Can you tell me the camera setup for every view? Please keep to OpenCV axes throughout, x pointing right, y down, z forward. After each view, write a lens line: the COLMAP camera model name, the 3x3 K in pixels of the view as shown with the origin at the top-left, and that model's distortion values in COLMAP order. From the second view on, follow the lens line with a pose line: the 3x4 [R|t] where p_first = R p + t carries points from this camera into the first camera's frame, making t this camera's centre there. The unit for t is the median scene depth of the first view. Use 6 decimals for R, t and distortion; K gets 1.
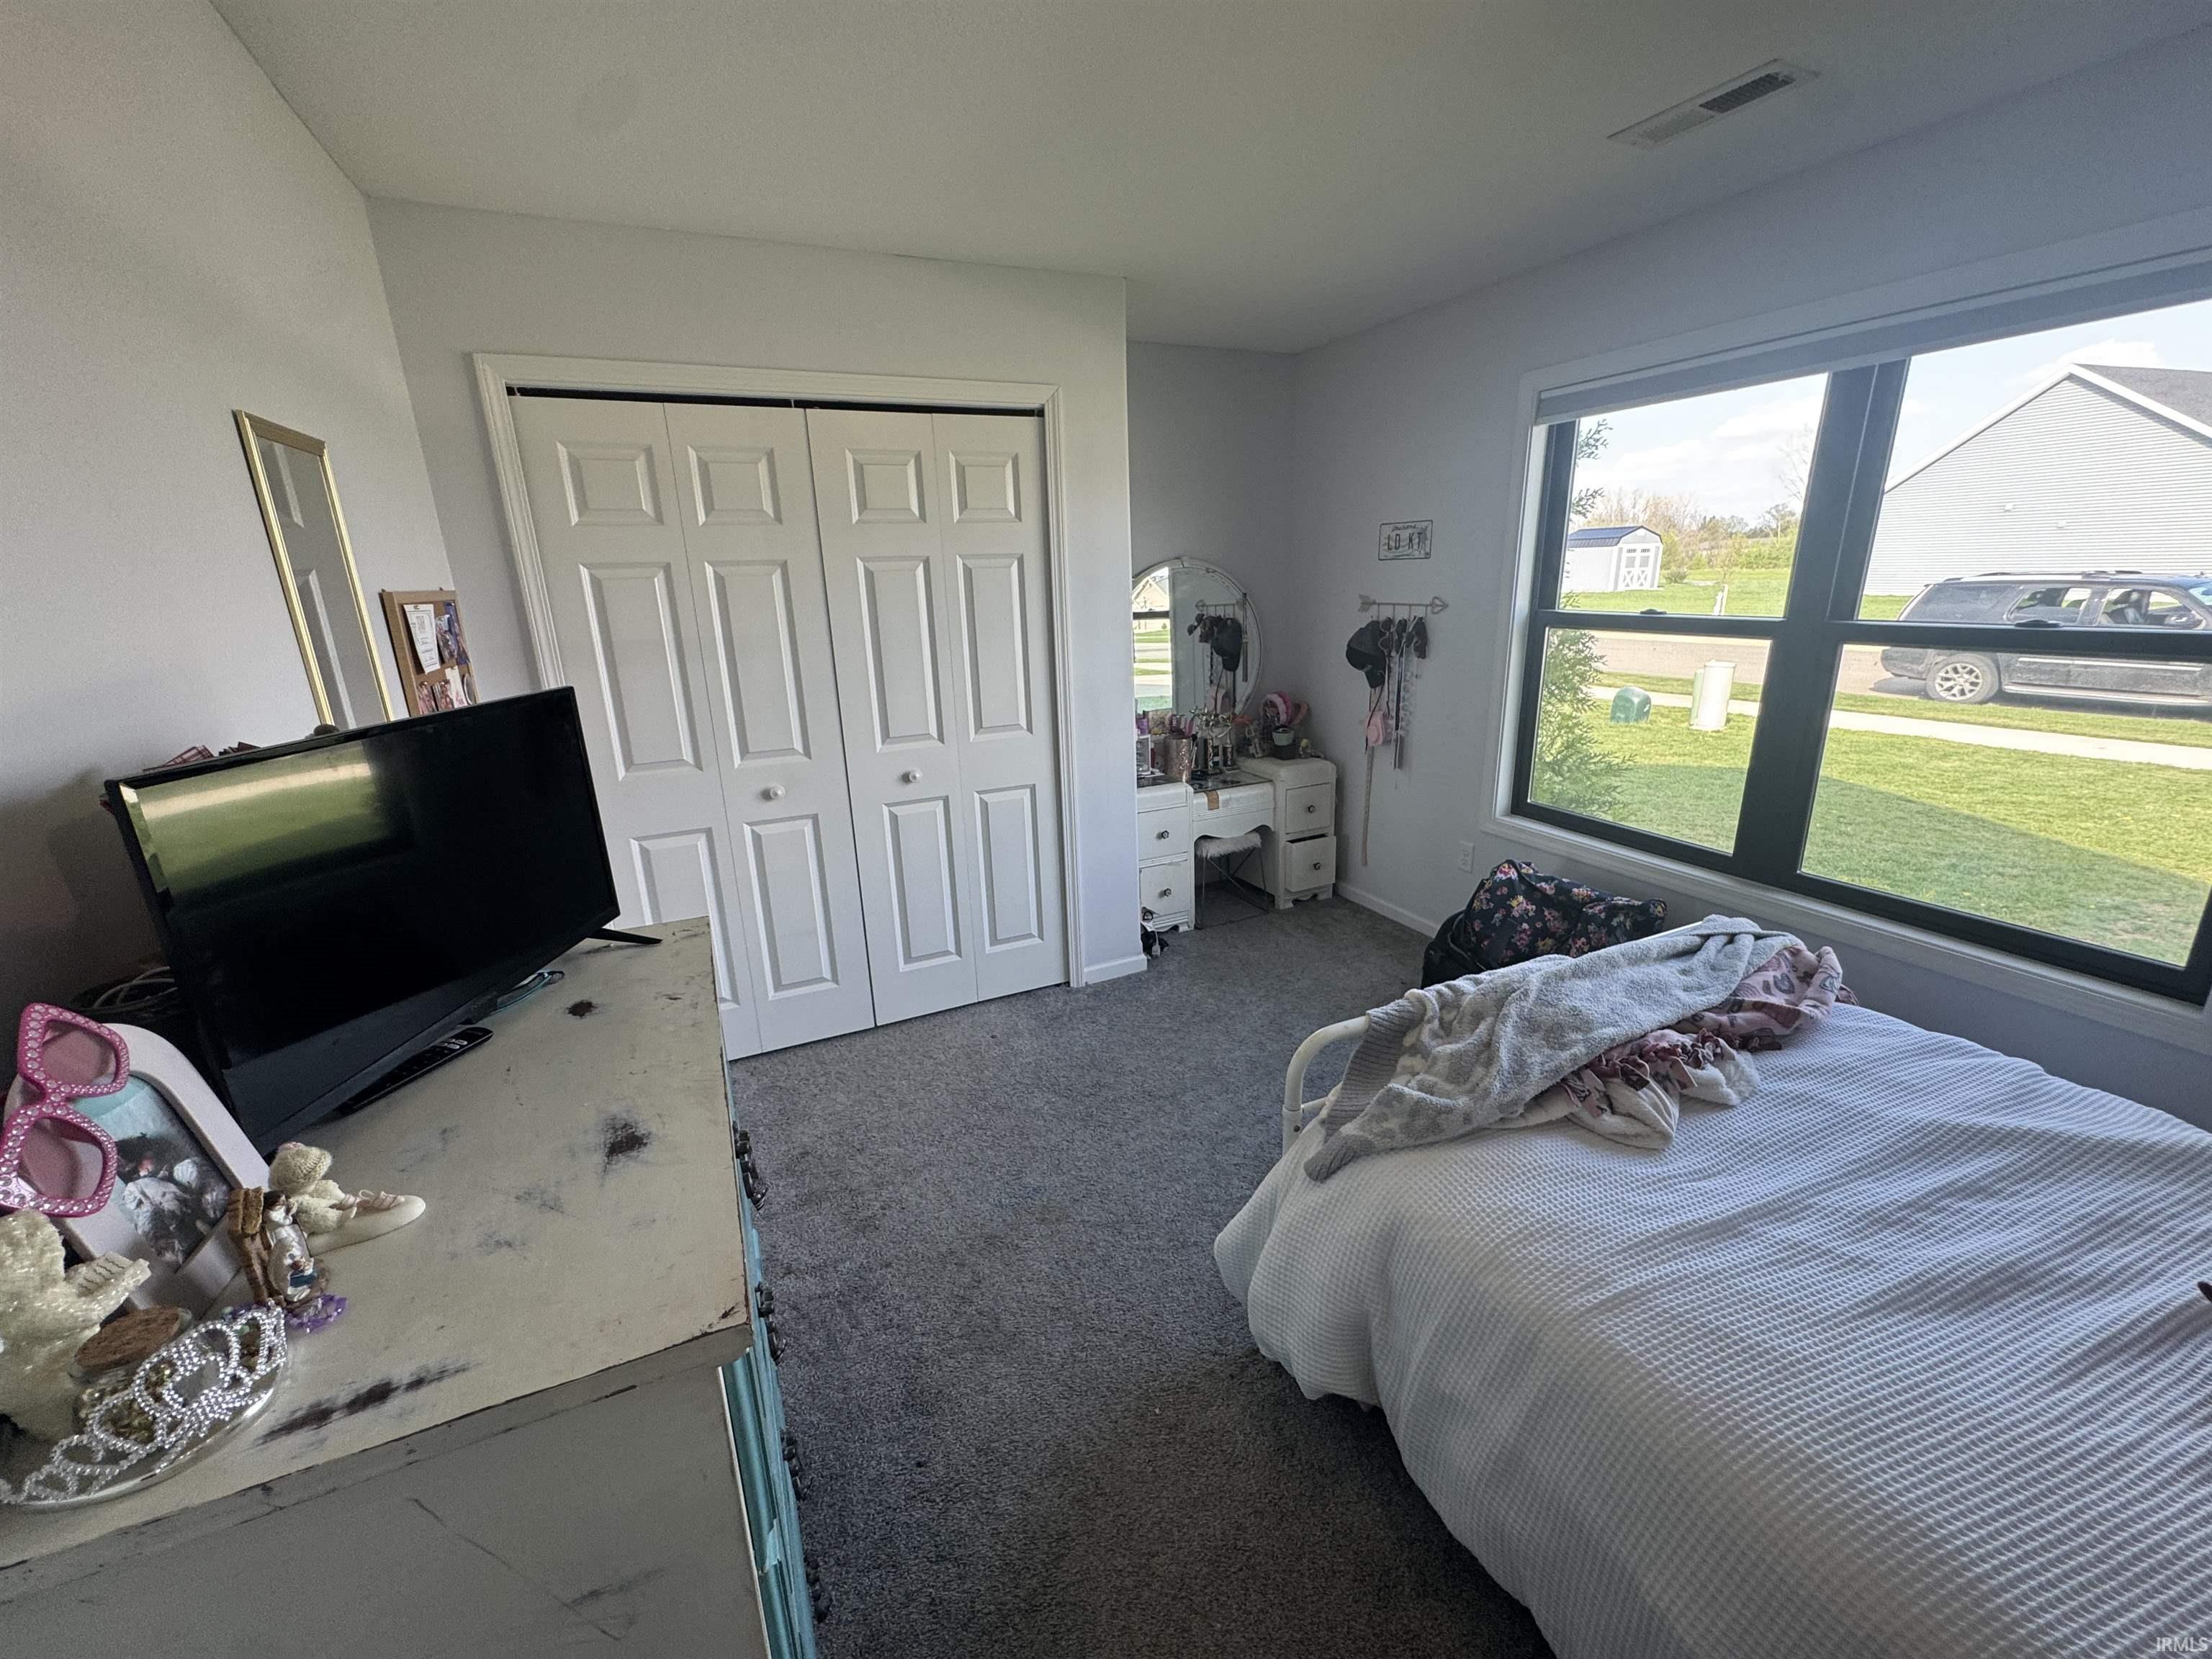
lens RADIAL K [[882.9, 0, 1107.5], [0, 882.9, 827.8], [0, 0, 1]] dist [-0.004716, 0.000416]
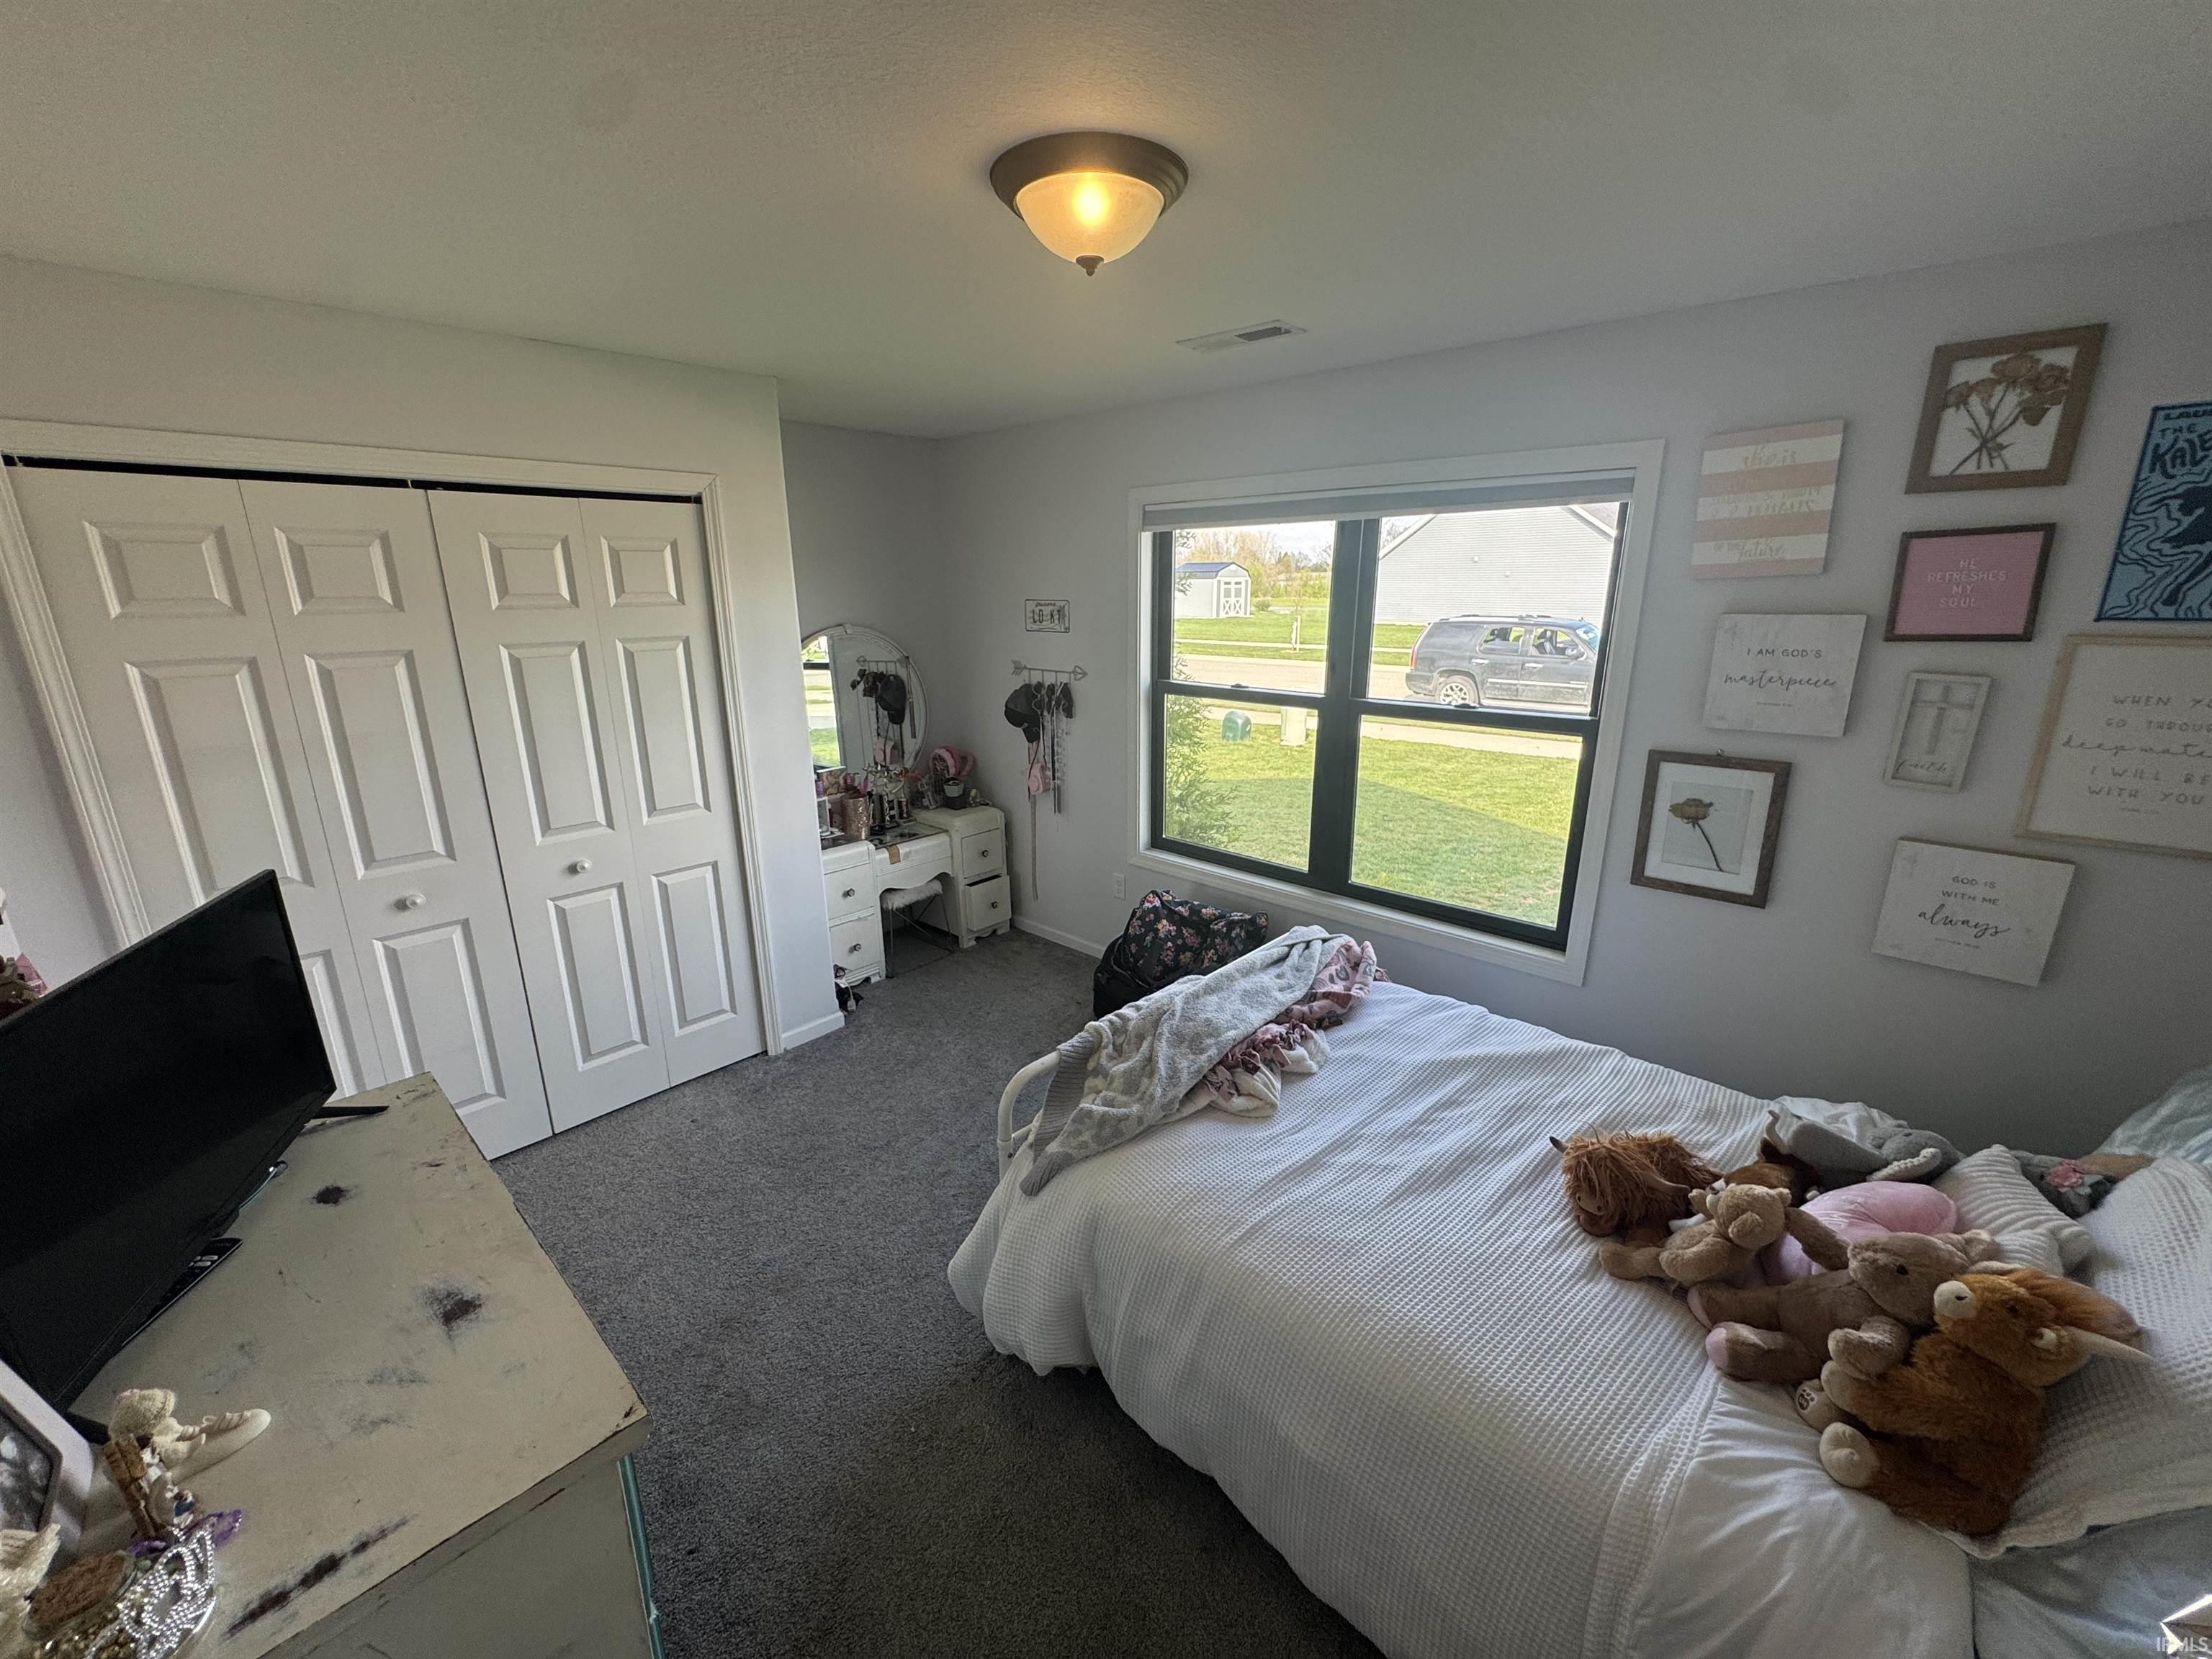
lens RADIAL K [[882.9, 0, 1106.9], [0, 882.9, 826.7], [0, 0, 1]] dist [-0.004716, 0.000416]
pose [[0.926392, -0.075869, 0.368838, -0.049001], [0.083516, 0.996495, -0.004786, -0.059092], [-0.367182, 0.035237, 0.929481, -0.119925]]
